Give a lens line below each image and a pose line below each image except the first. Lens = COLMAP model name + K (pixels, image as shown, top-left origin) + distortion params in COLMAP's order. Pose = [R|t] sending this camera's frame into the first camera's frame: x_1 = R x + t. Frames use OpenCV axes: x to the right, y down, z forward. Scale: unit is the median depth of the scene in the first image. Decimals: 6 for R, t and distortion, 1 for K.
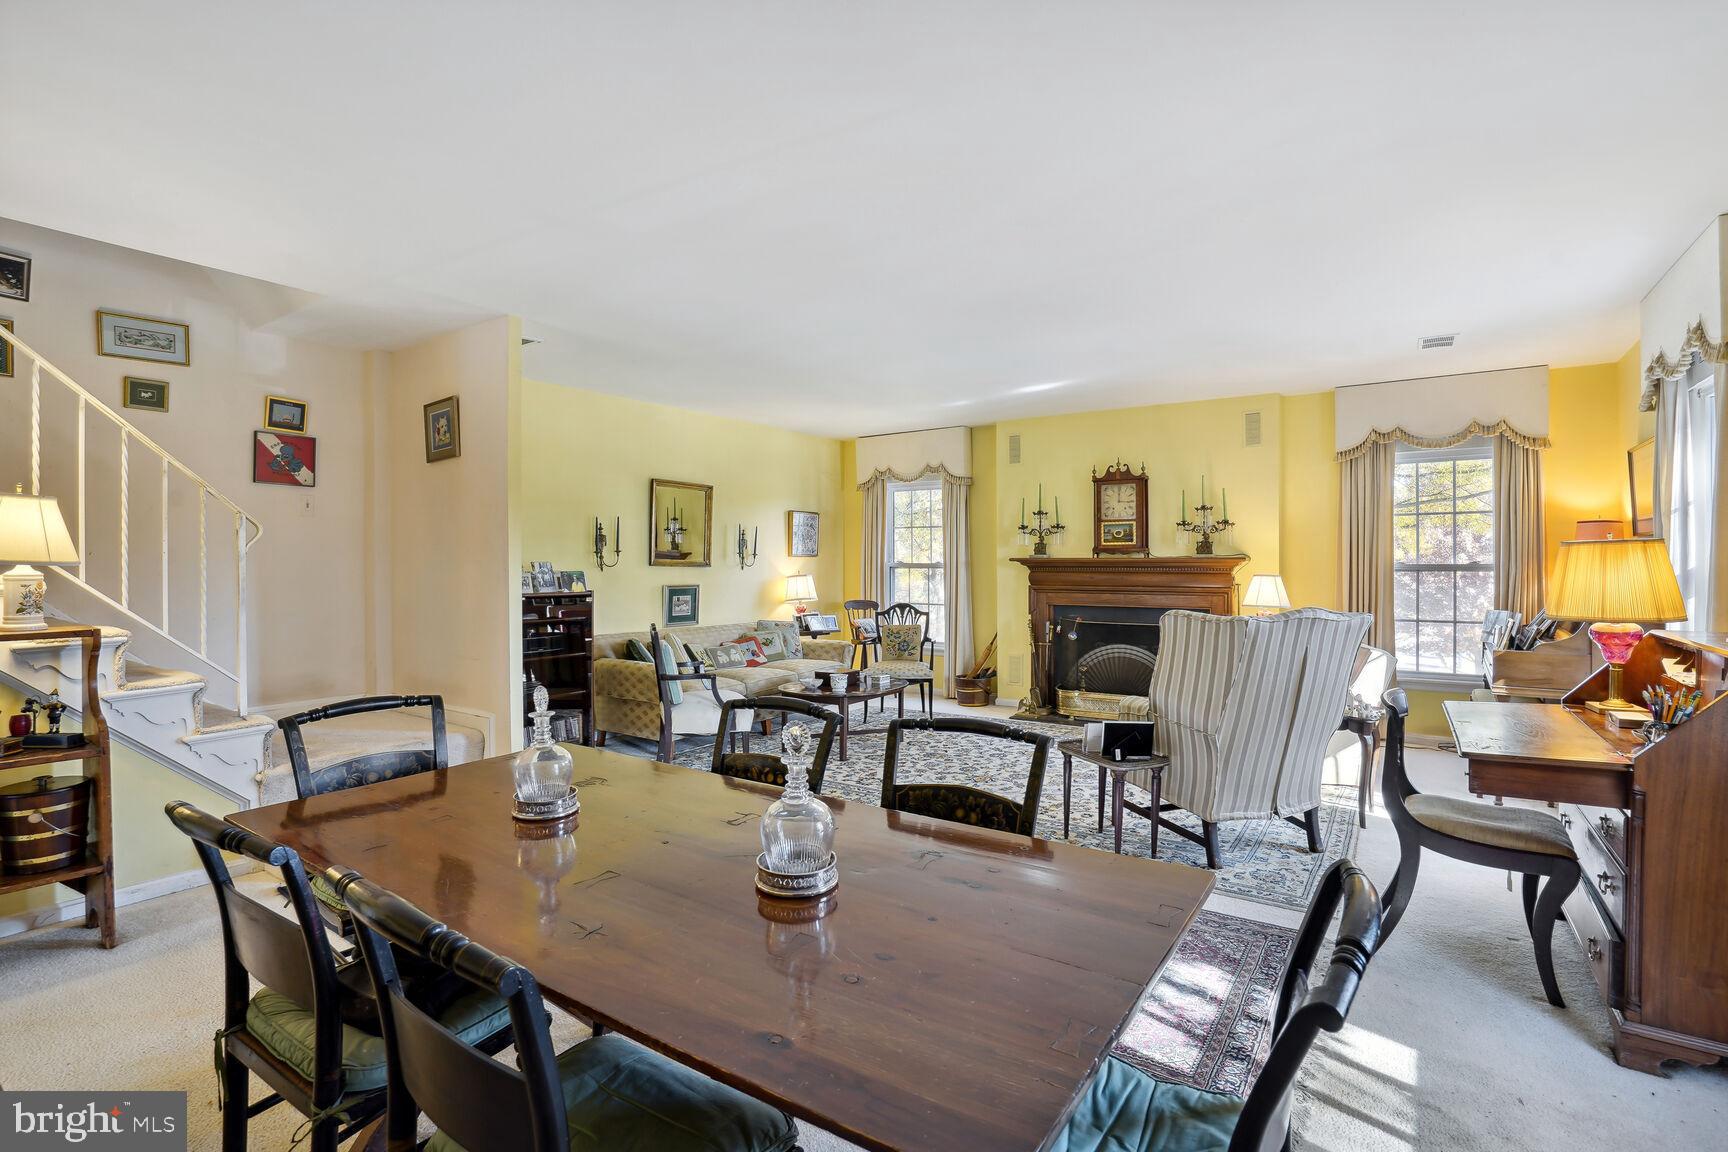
lens RADIAL K [[803.3, 0, 874.5], [0, 803.3, 564.5], [0, 0, 1]] dist [-0.028563, 0.013161]
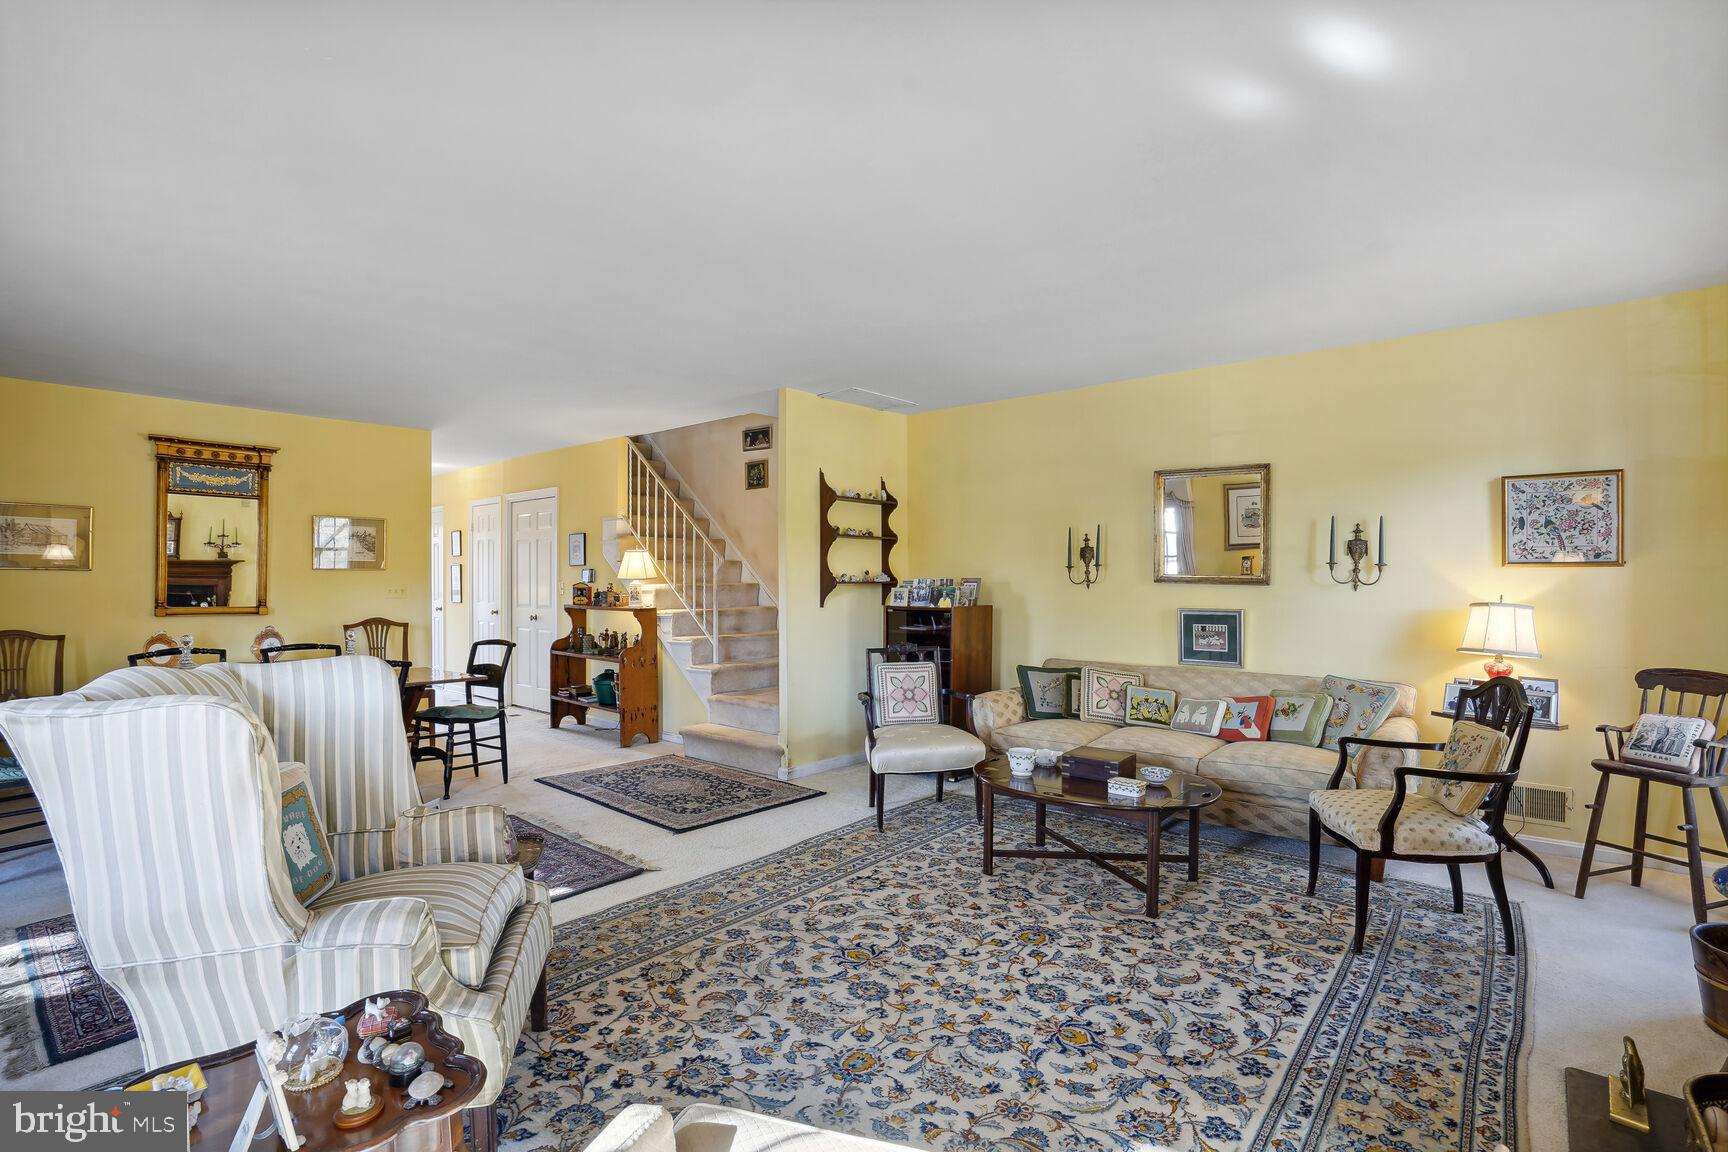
lens RADIAL K [[803.3, 0, 866.5], [0, 803.3, 573.3], [0, 0, 1]] dist [-0.028563, 0.013161]
pose [[-0.117494, -0.000288, -0.993074, 0.495960], [0.002278, 0.999997, -0.000560, -0.007289], [0.993071, -0.002328, -0.117493, 0.750689]]
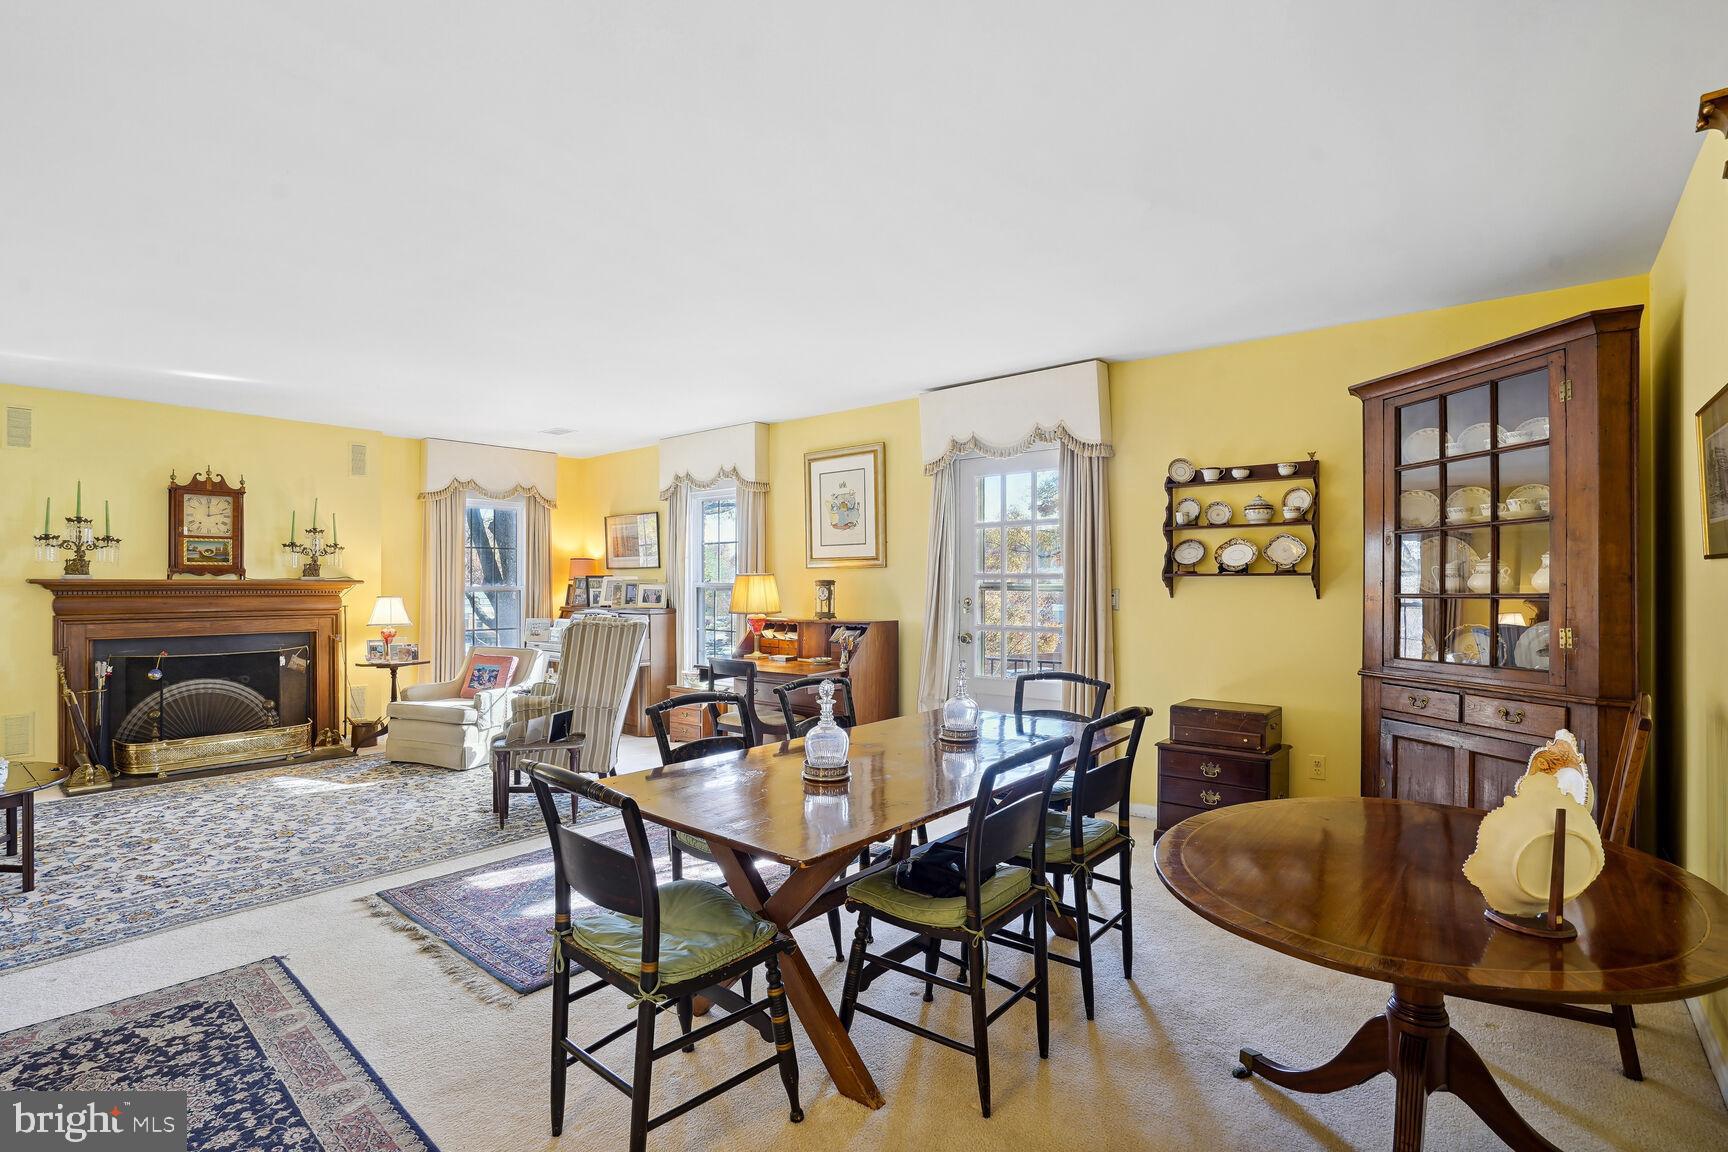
lens RADIAL K [[803.3, 0, 798.9], [0, 803.3, 580.2], [0, 0, 1]] dist [-0.028563, 0.013161]
pose [[0.175745, 0.005780, 0.984419, -0.430744], [0.005130, 0.999964, -0.006787, 0.001346], [-0.984422, 0.006243, 0.175709, 0.210082]]
